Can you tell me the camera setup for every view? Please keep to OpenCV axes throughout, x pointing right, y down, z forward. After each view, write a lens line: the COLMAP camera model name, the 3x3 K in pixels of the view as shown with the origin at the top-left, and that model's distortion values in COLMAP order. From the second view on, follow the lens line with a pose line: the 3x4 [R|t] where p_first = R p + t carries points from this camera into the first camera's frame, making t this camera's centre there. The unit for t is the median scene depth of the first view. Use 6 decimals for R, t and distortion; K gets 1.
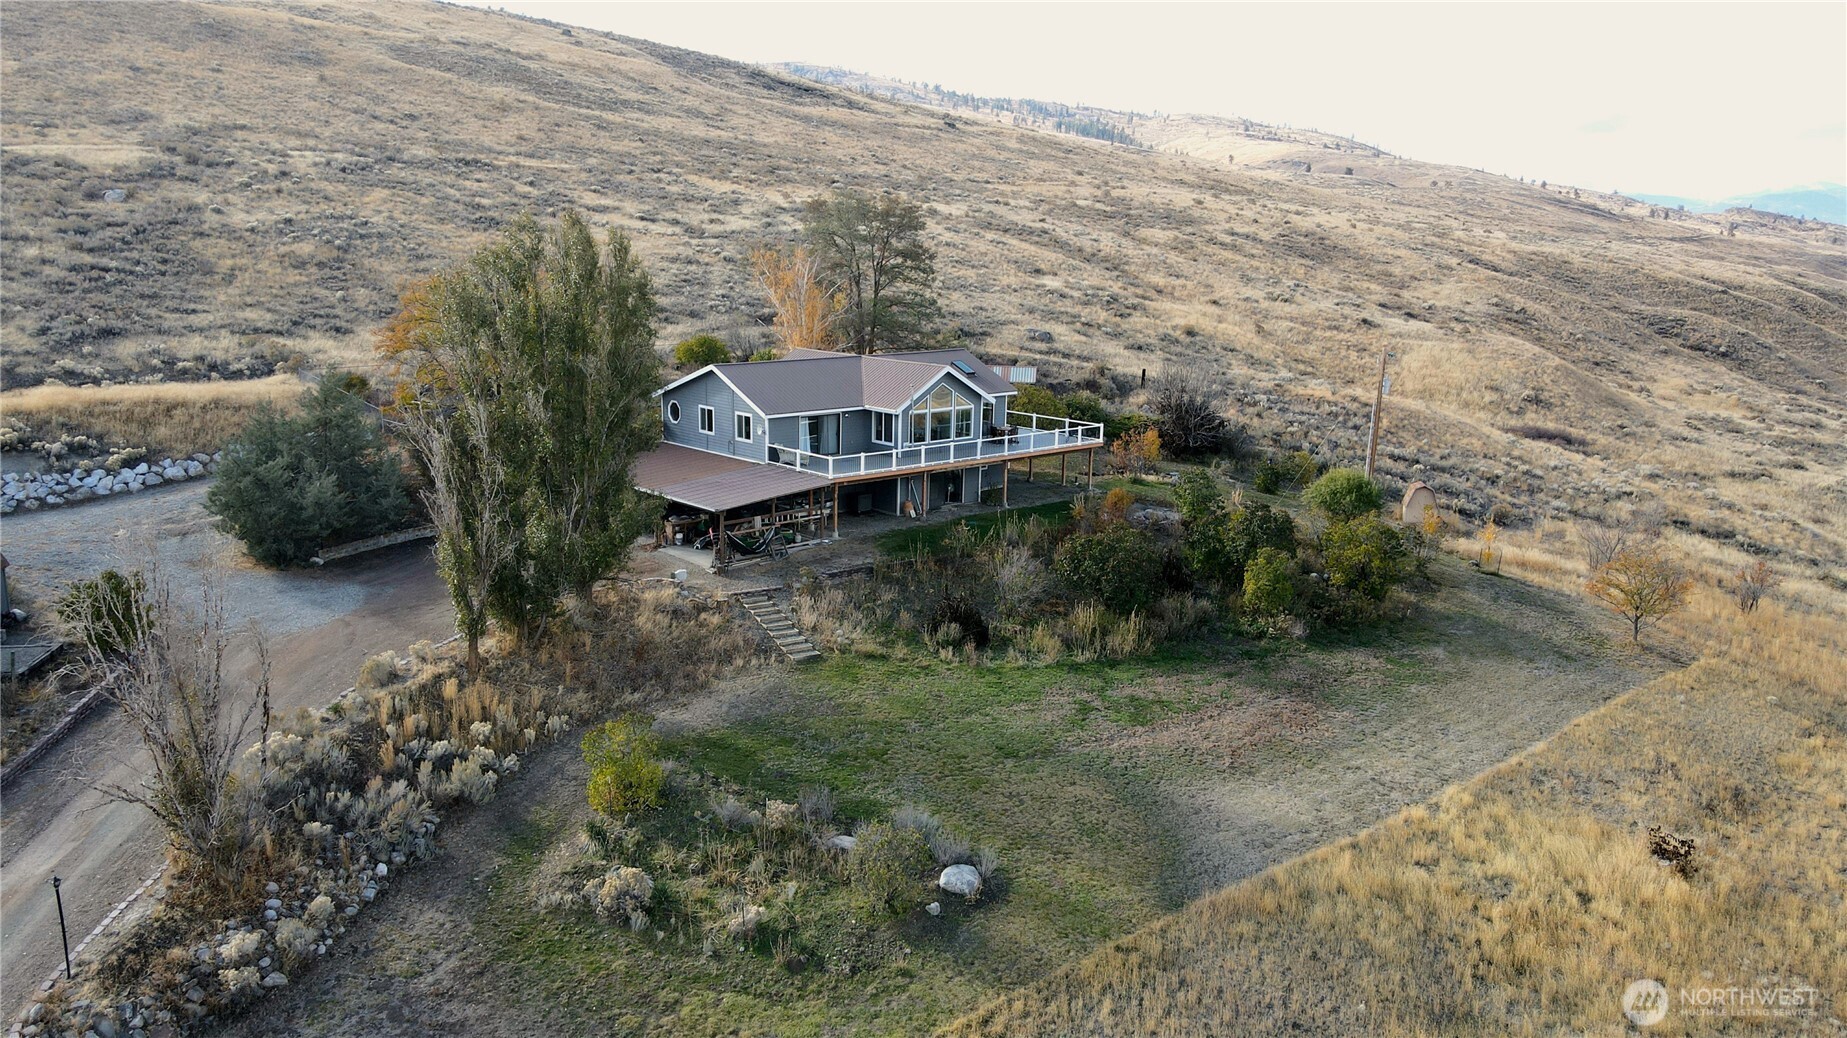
lens RADIAL K [[1352.1, 0, 926.9], [0, 1352.1, 514.9], [0, 0, 1]] dist [0.004756, 0.022995]
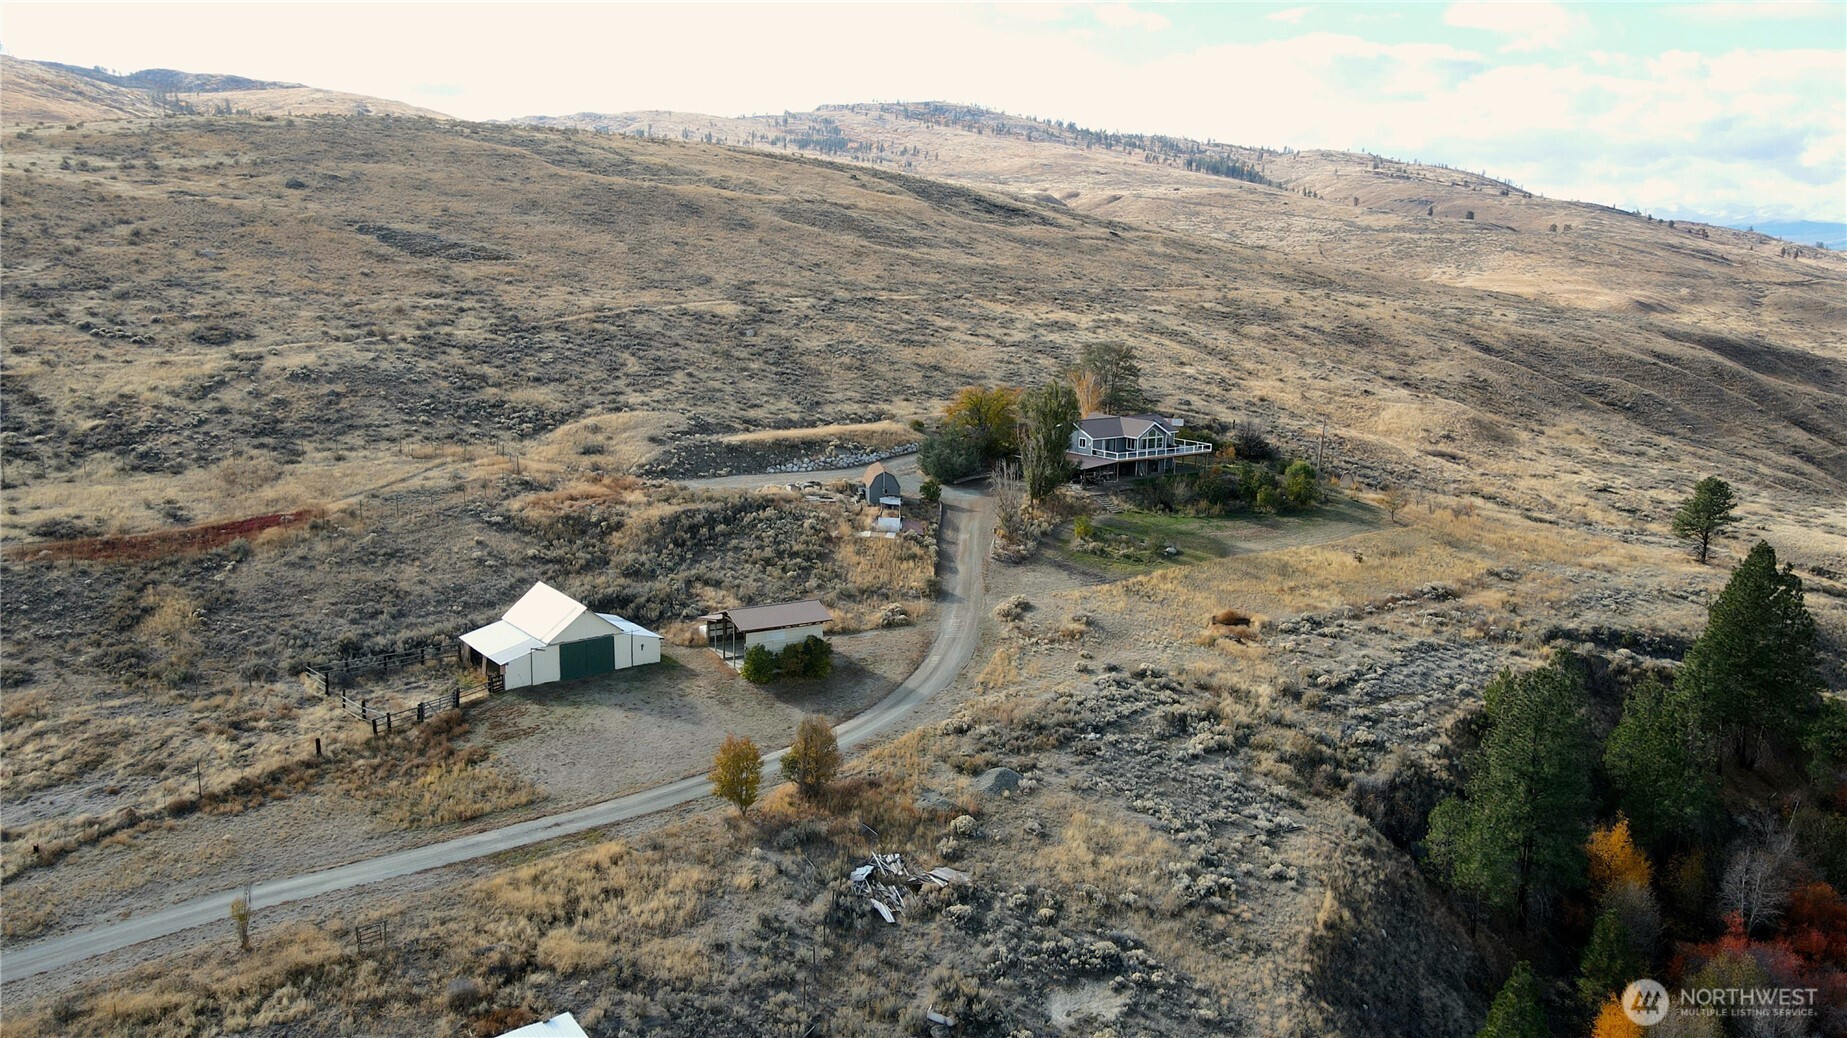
lens RADIAL K [[1352.1, 0, 923.7], [0, 1352.1, 528.9], [0, 0, 1]] dist [0.004756, 0.022995]
pose [[0.995637, 0.020148, -0.091110, -0.098687], [-0.020926, 0.999752, -0.007596, 0.069383], [0.090935, 0.009470, 0.995812, -0.892352]]
